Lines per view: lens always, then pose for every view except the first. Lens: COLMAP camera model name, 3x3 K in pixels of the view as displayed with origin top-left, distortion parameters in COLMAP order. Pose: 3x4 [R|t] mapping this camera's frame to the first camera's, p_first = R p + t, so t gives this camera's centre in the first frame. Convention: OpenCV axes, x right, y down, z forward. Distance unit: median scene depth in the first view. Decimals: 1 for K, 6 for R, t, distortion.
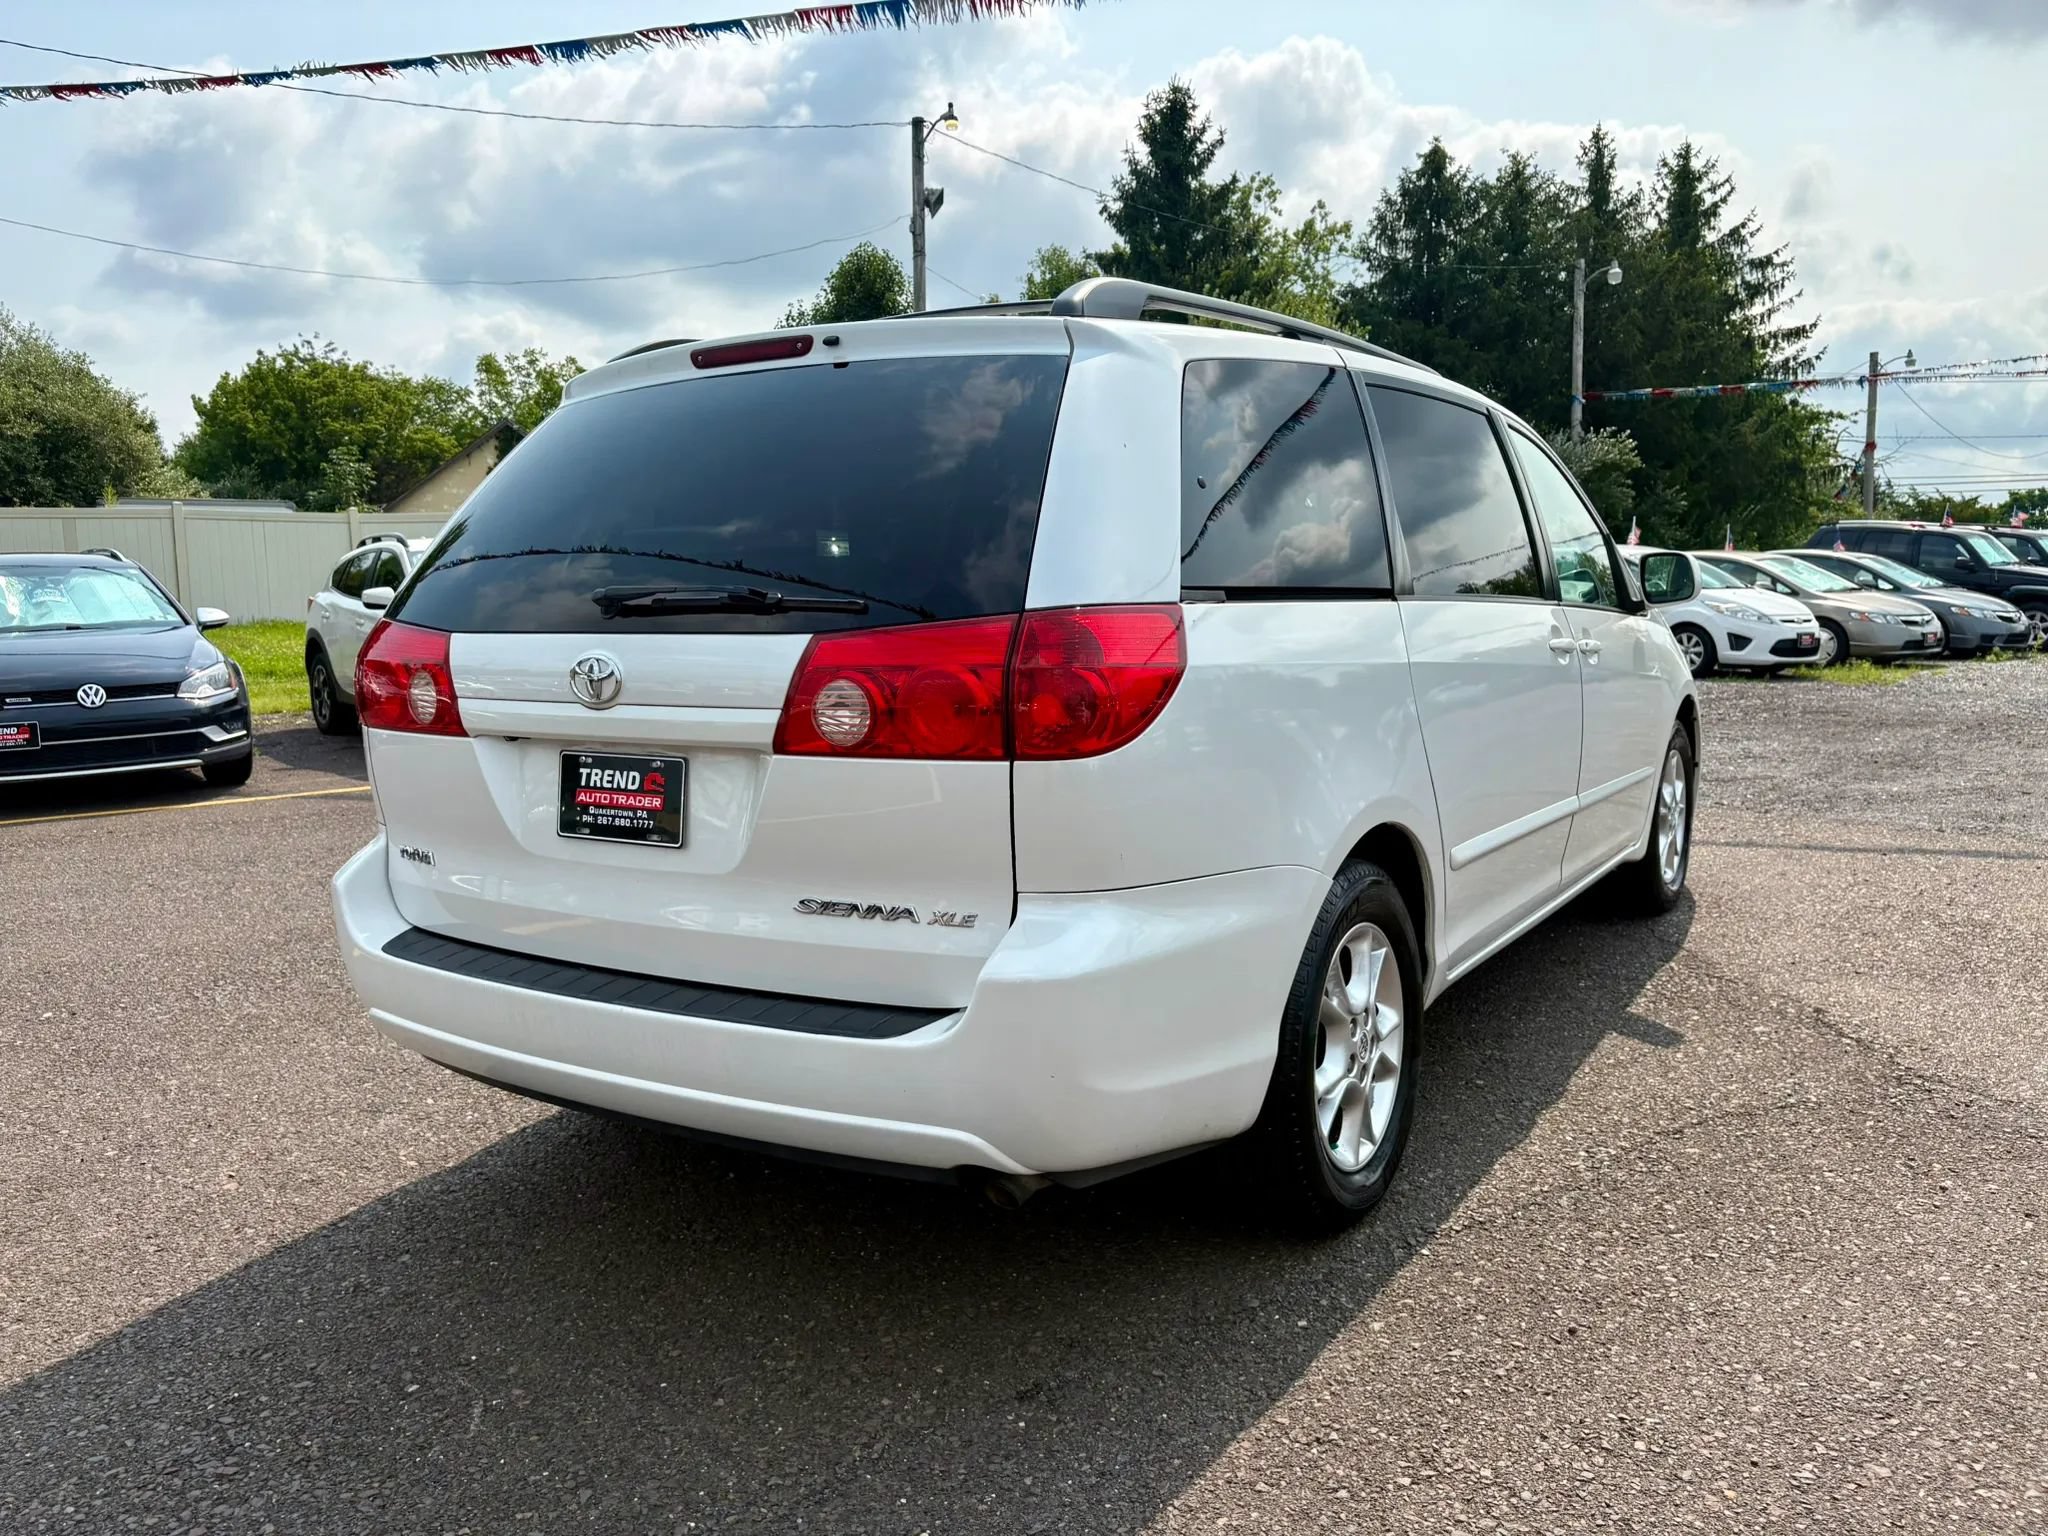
lens RADIAL K [[1568.9, 0, 1021.0], [0, 1568.9, 771.2], [0, 0, 1]] dist [0.059602, -0.072141]
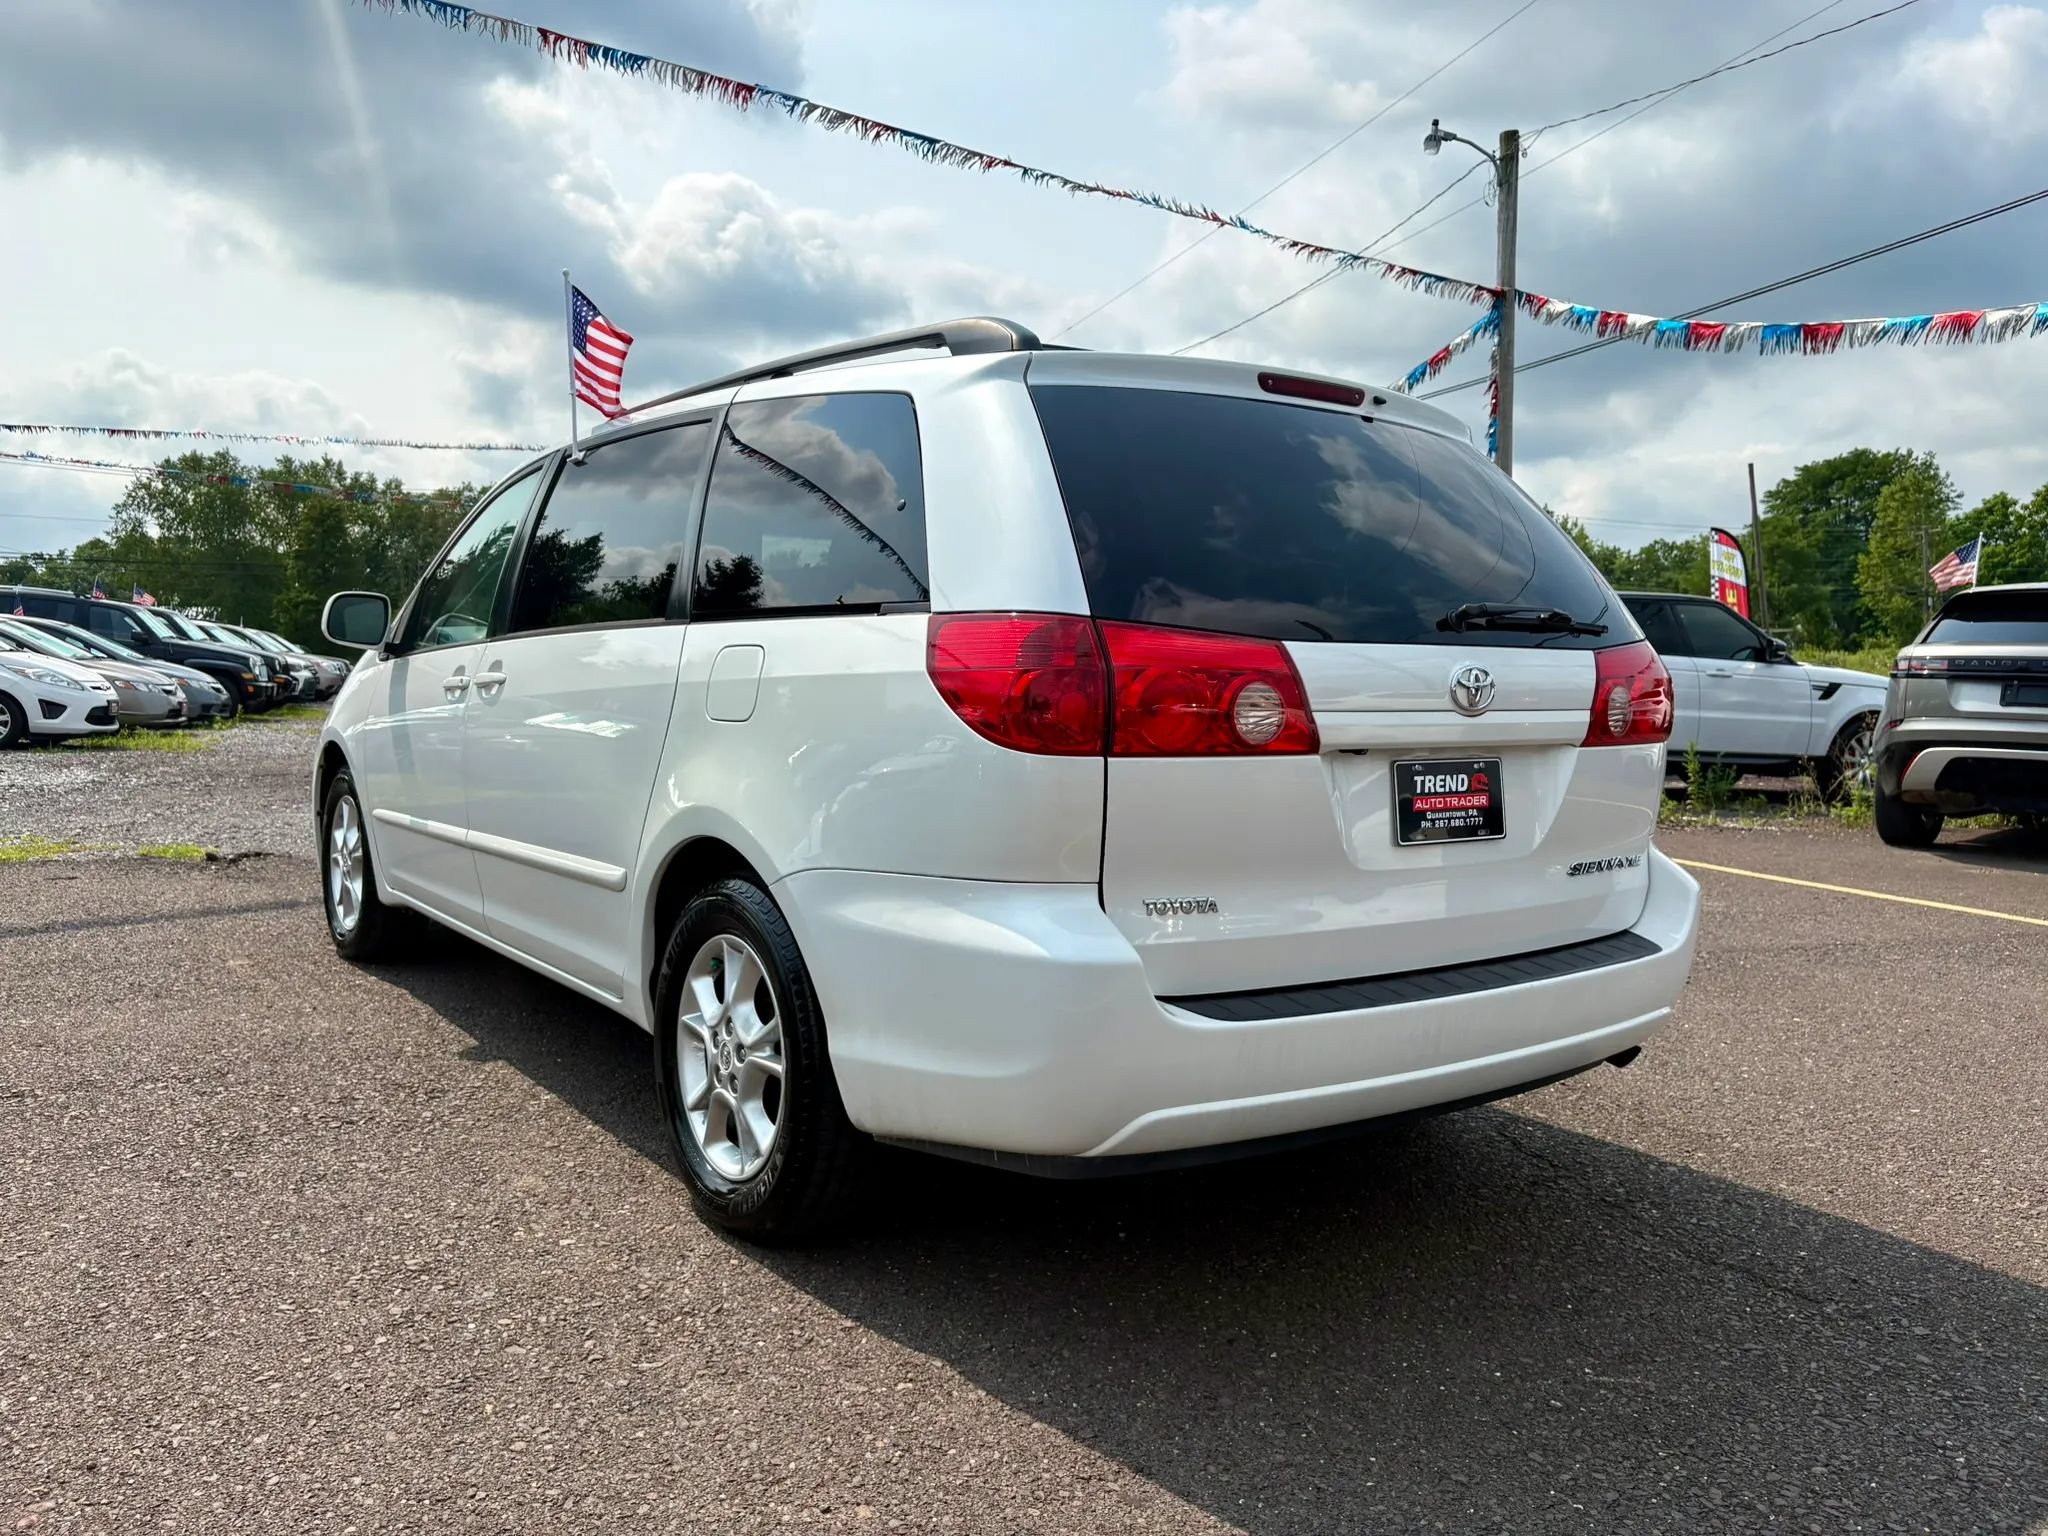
lens RADIAL K [[1568.9, 0, 1051.5], [0, 1568.9, 769.6], [0, 0, 1]] dist [0.059602, -0.072141]
pose [[0.330913, -0.036448, 0.942957, -1.267718], [0.084399, 0.996392, 0.008895, -0.033875], [-0.939879, 0.076641, 0.332795, 0.848719]]
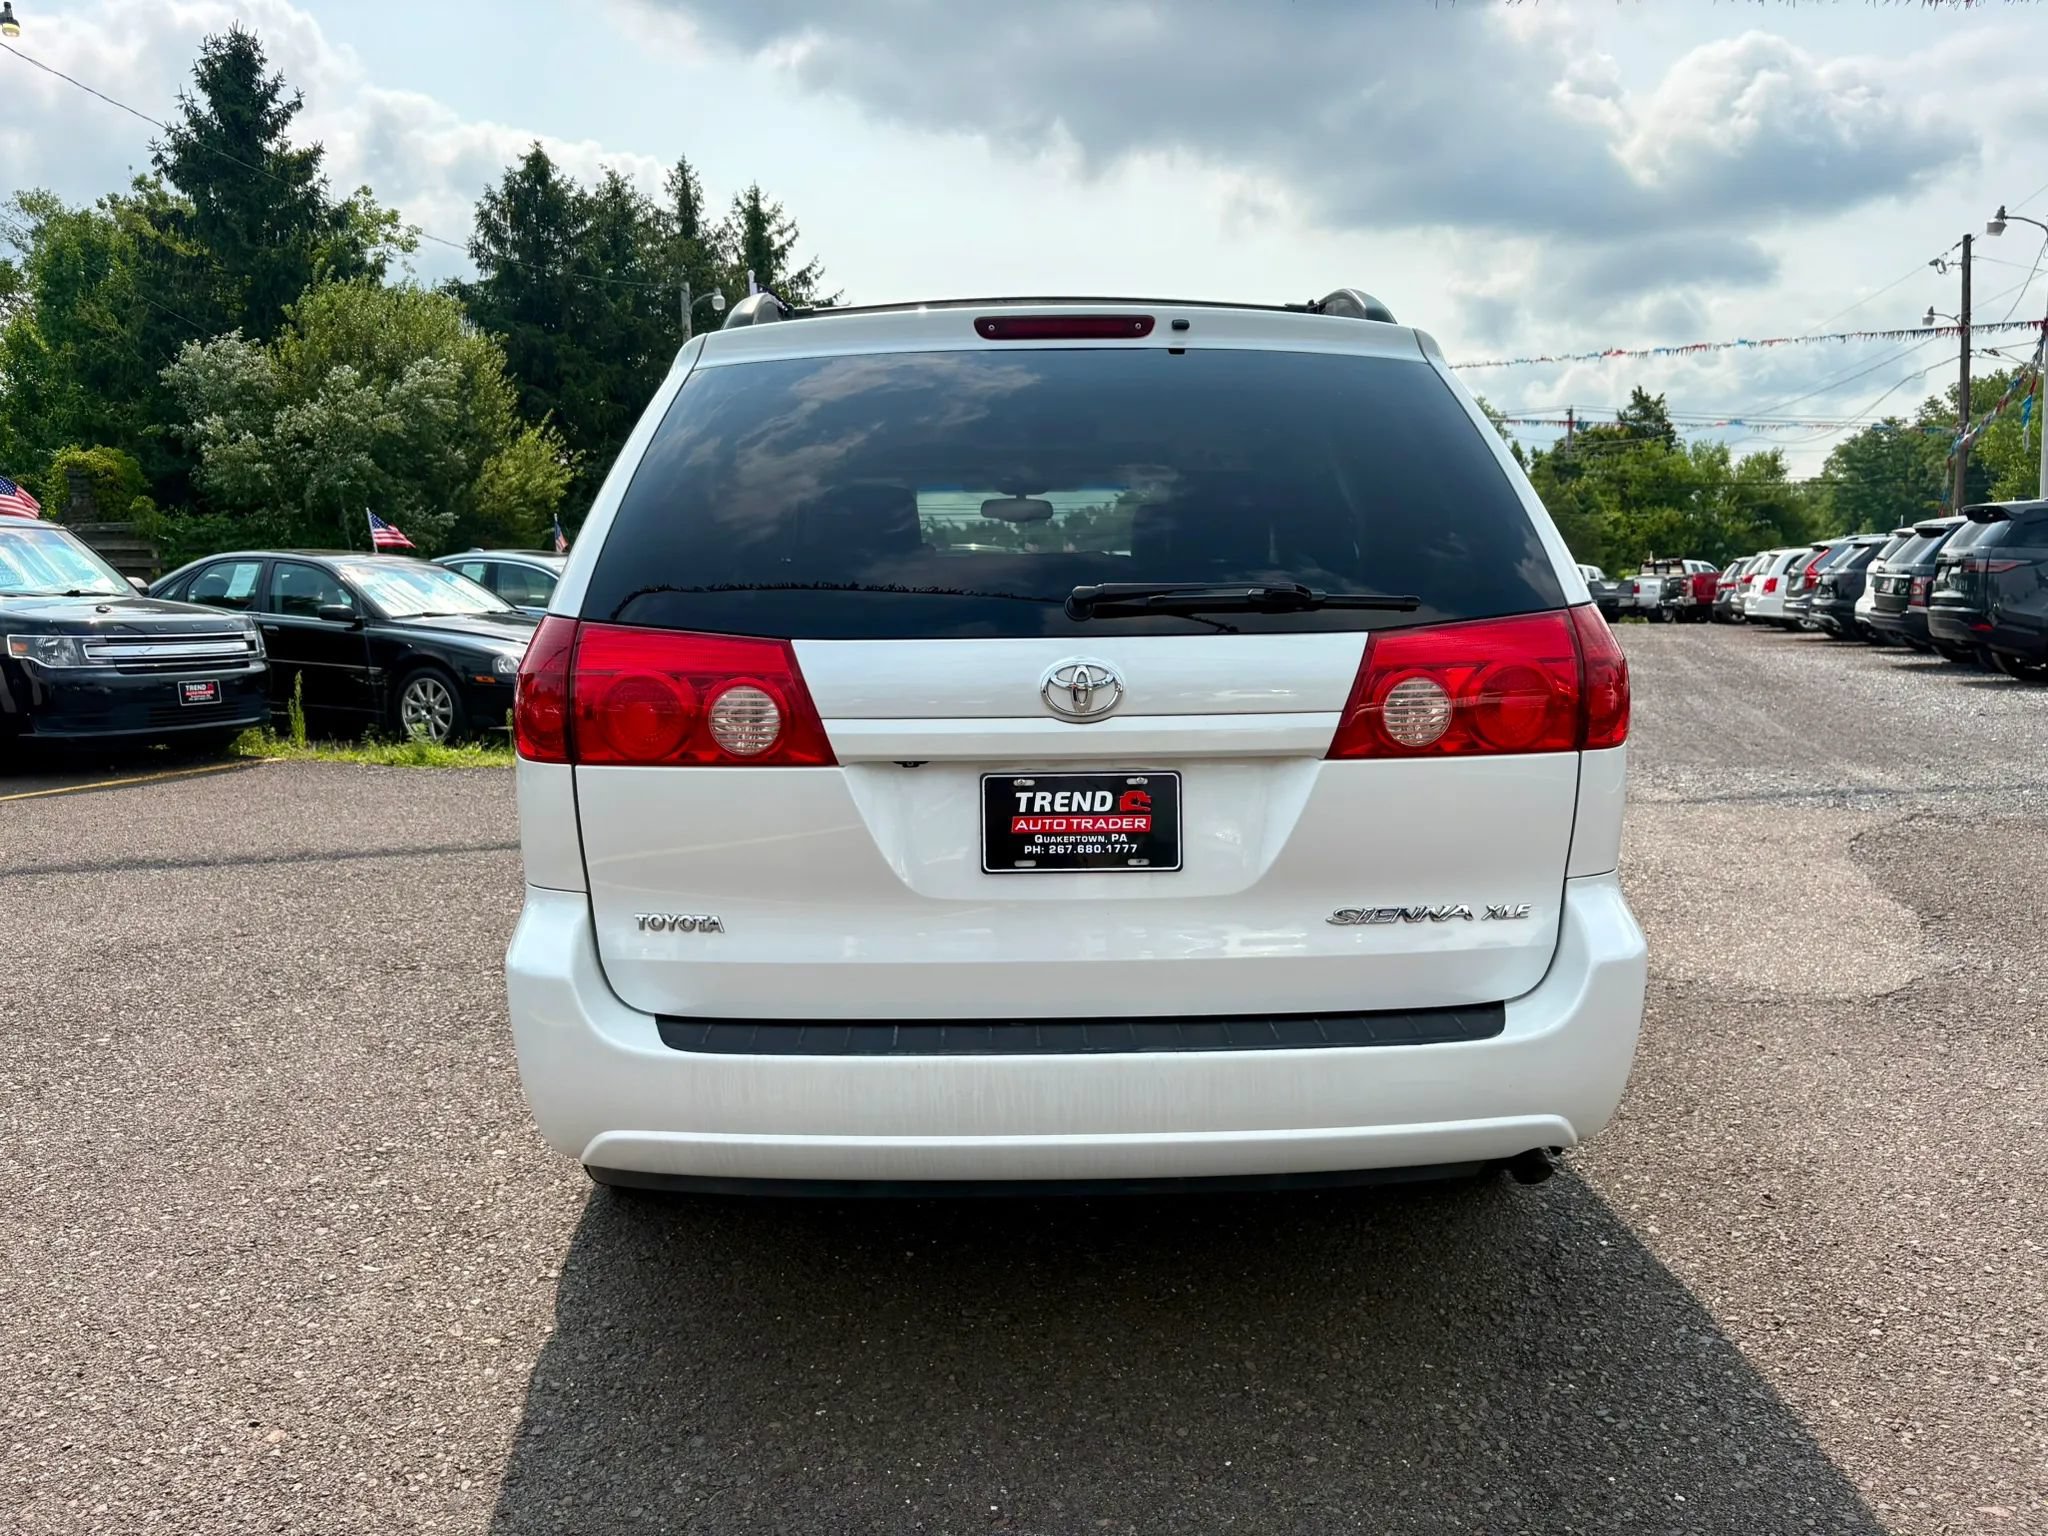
lens RADIAL K [[1568.9, 0, 1018.3], [0, 1568.9, 757.0], [0, 0, 1]] dist [0.059602, -0.072141]
pose [[0.824213, -0.052628, 0.563830, -0.733779], [0.061037, 0.998128, 0.003940, -0.023680], [-0.562981, 0.031167, 0.825882, 0.277610]]
